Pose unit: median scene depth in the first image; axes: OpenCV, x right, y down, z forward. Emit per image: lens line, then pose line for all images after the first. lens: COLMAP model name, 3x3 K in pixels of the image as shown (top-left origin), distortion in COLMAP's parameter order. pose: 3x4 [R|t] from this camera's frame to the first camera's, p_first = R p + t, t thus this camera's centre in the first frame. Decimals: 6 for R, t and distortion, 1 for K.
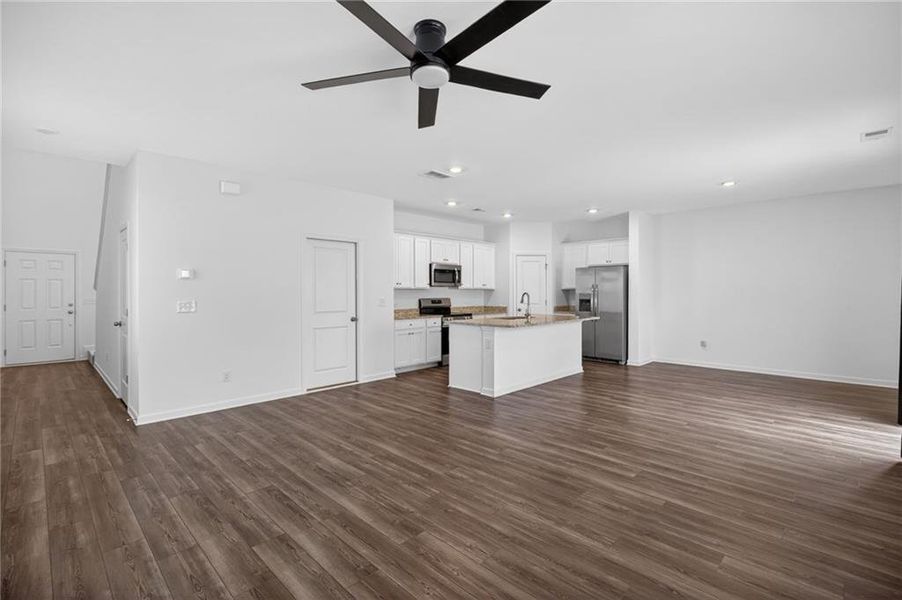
lens RADIAL K [[417.7, 0, 451.0], [0, 417.7, 300.0], [0, 0, 1]] dist [0.003231, -0.000228]
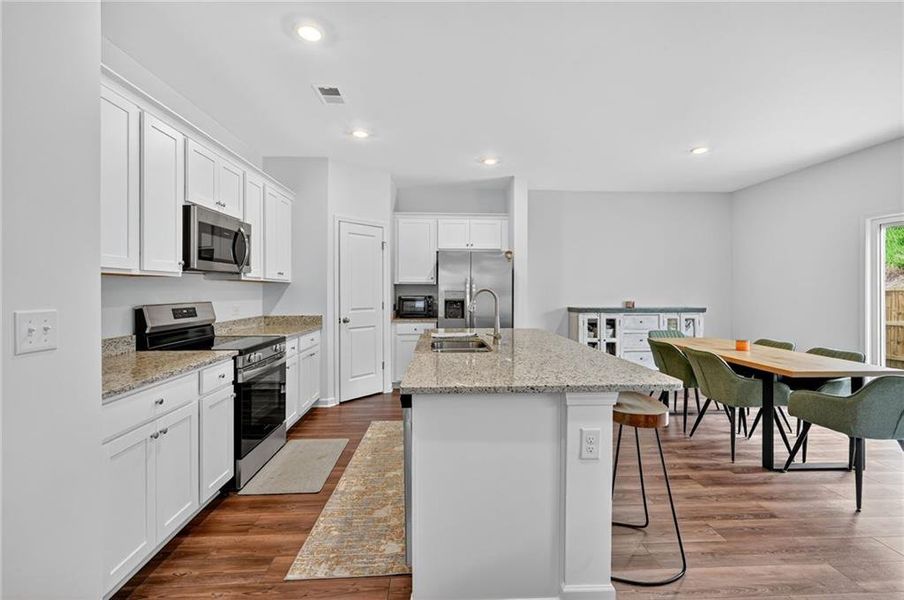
lens RADIAL K [[399.9, 0, 458.0], [0, 399.9, 291.6], [0, 0, 1]] dist [0.010205, 0.000220]
pose [[0.673327, 0.000366, 0.739345, -0.141680], [0.010826, 0.999888, -0.010355, -0.008478], [-0.739266, 0.014976, 0.673247, 0.593232]]
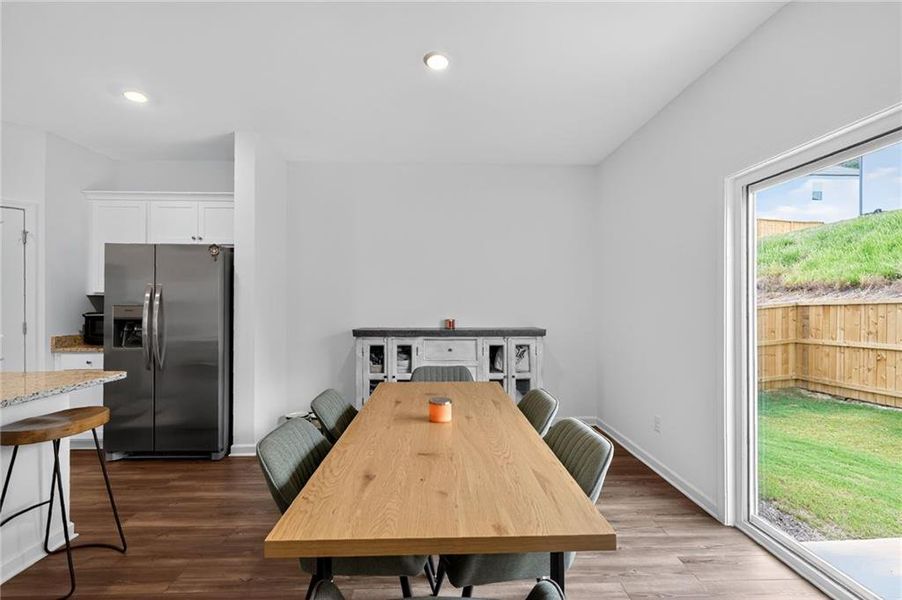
lens RADIAL K [[405.1, 0, 450.7], [0, 405.1, 304.4], [0, 0, 1]] dist [0.000670, -0.000041]
pose [[0.688763, 0.003739, 0.724977, 0.255340], [0.012488, 0.999777, -0.017020, -0.005043], [-0.724879, 0.020776, 0.688563, 0.490855]]
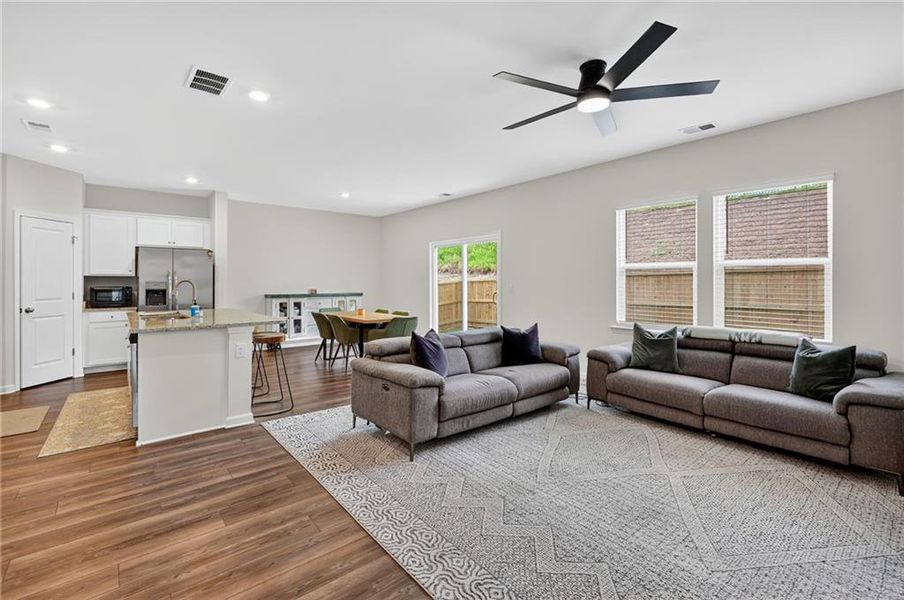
lens RADIAL K [[408.6, 0, 456.6], [0, 408.6, 279.9], [0, 0, 1]] dist [0.001627, 0.000361]
pose [[0.096679, 0.005942, 0.995298, -0.388857], [0.020486, 0.999758, -0.007959, -0.002670], [-0.995105, 0.021159, 0.096534, 0.386713]]
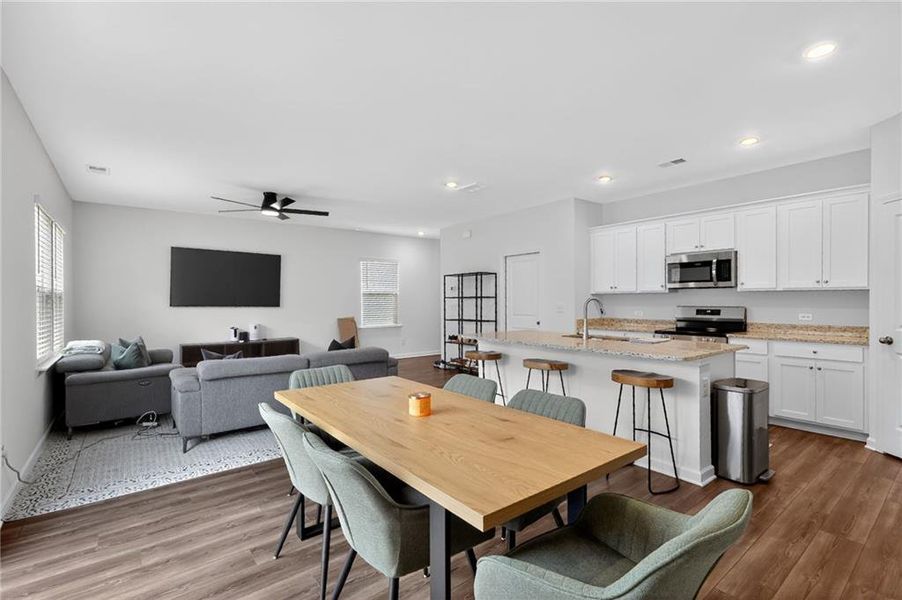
lens RADIAL K [[417.7, 0, 451.0], [0, 417.7, 300.0], [0, 0, 1]] dist [0.003231, -0.000228]
pose [[-0.130834, 0.001734, -0.991403, 0.684059], [-0.013927, 0.999897, 0.003587, -0.011446], [0.991306, 0.014277, -0.130796, 0.717221]]
